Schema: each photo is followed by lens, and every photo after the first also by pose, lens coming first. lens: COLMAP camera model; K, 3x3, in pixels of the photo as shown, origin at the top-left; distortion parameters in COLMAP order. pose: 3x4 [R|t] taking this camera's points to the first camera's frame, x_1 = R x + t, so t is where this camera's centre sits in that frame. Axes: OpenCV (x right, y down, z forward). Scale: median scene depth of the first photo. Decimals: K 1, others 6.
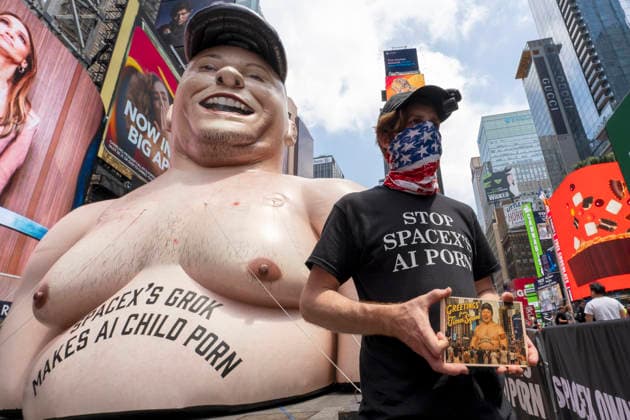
lens RADIAL K [[333.0, 0, 381.6], [0, 333.0, 216.1], [0, 0, 1]] dist [-0.008645, 0.000448]
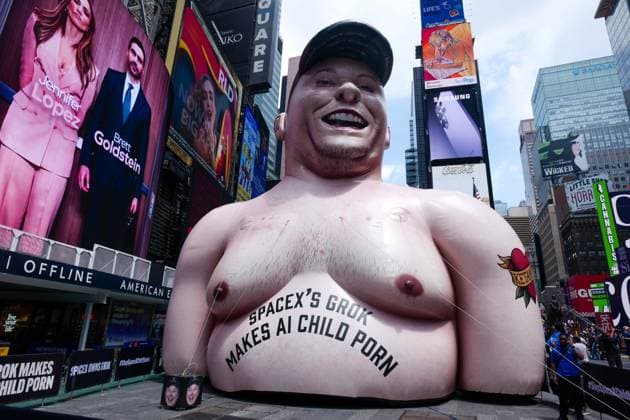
lens RADIAL K [[377.8, 0, 315.0], [0, 377.8, 210.0], [0, 0, 1]] dist [-0.010783, 0.002562]
pose [[0.974767, 0.035635, -0.220362, -0.381062], [-0.022918, 0.997935, 0.060000, -0.155279], [0.222045, -0.053435, 0.973571, -0.285349]]
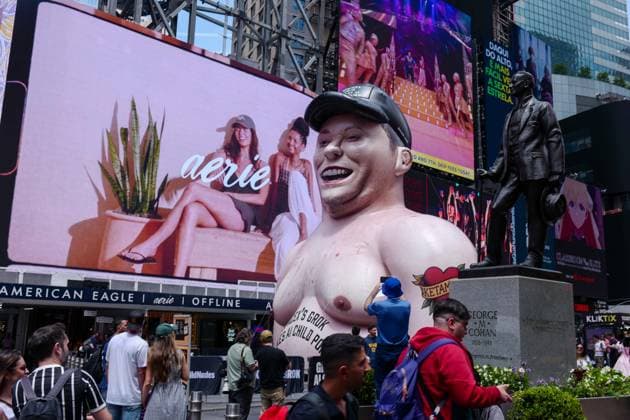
lens RADIAL K [[596.8, 0, 315.0], [0, 596.8, 210.0], [0, 0, 1]] dist [0.014121, -0.008331]
pose [[0.591446, -0.082120, -0.802152, 1.902184], [0.227873, 0.971273, 0.068582, -0.499331], [0.773477, -0.223351, 0.593168, -0.713938]]
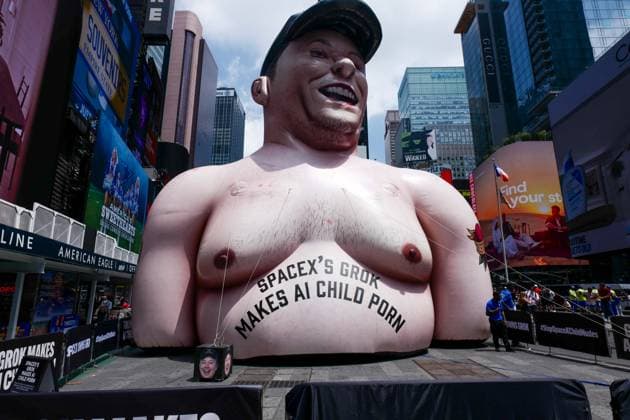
lens RADIAL K [[366.2, 0, 315.0], [0, 366.2, 210.0], [0, 0, 1]] dist [-0.017729, 0.003070]
pose [[0.988950, 0.095064, 0.113759, -0.869579], [-0.108372, 0.987181, 0.117173, -0.119617], [-0.101162, -0.128206, 0.986575, -0.306054]]
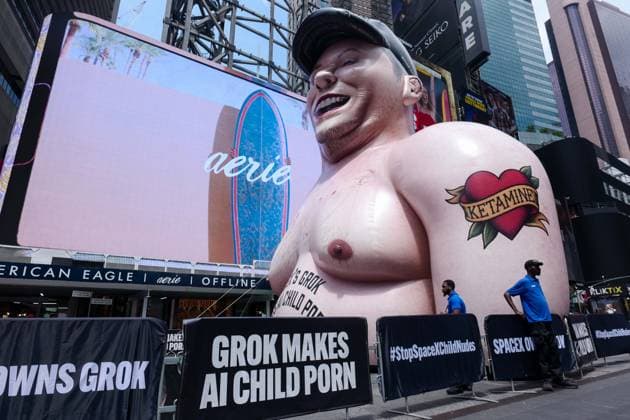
lens RADIAL K [[366.2, 0, 315.0], [0, 366.2, 210.0], [0, 0, 1]] dist [-0.017729, 0.003070]
pose [[0.493784, -0.200836, -0.846074, 0.643374], [0.291103, 0.955004, -0.056800, 0.079640], [0.819412, -0.218248, 0.530030, 0.313157]]
